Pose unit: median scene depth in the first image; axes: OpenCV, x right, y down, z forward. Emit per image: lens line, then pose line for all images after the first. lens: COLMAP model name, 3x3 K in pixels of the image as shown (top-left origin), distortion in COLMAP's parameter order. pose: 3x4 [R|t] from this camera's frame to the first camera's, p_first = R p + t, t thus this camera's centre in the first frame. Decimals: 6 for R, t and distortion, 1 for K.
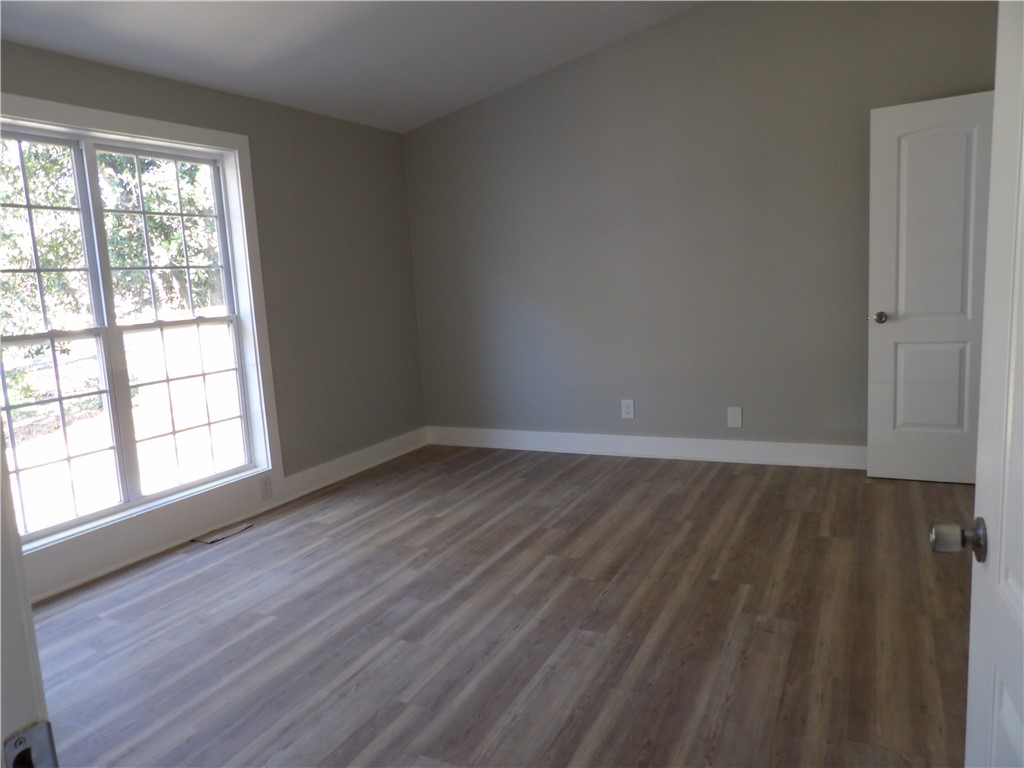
lens RADIAL K [[730.7, 0, 511.9], [0, 730.7, 382.1], [0, 0, 1]] dist [-0.036249, 0.041922]
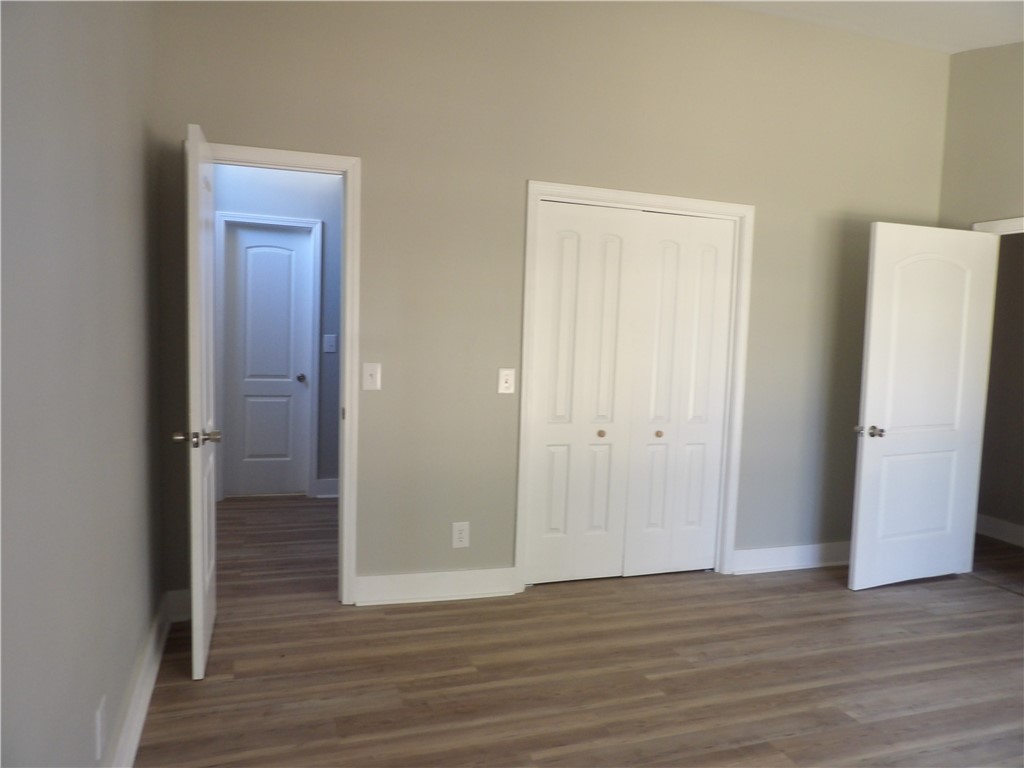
lens RADIAL K [[730.7, 0, 512.3], [0, 730.7, 383.6], [0, 0, 1]] dist [-0.036249, 0.041922]
pose [[-0.717149, -0.027143, 0.696391, -0.246059], [0.110519, 0.982167, 0.152095, -0.314047], [-0.688101, 0.186039, -0.701361, 1.923451]]
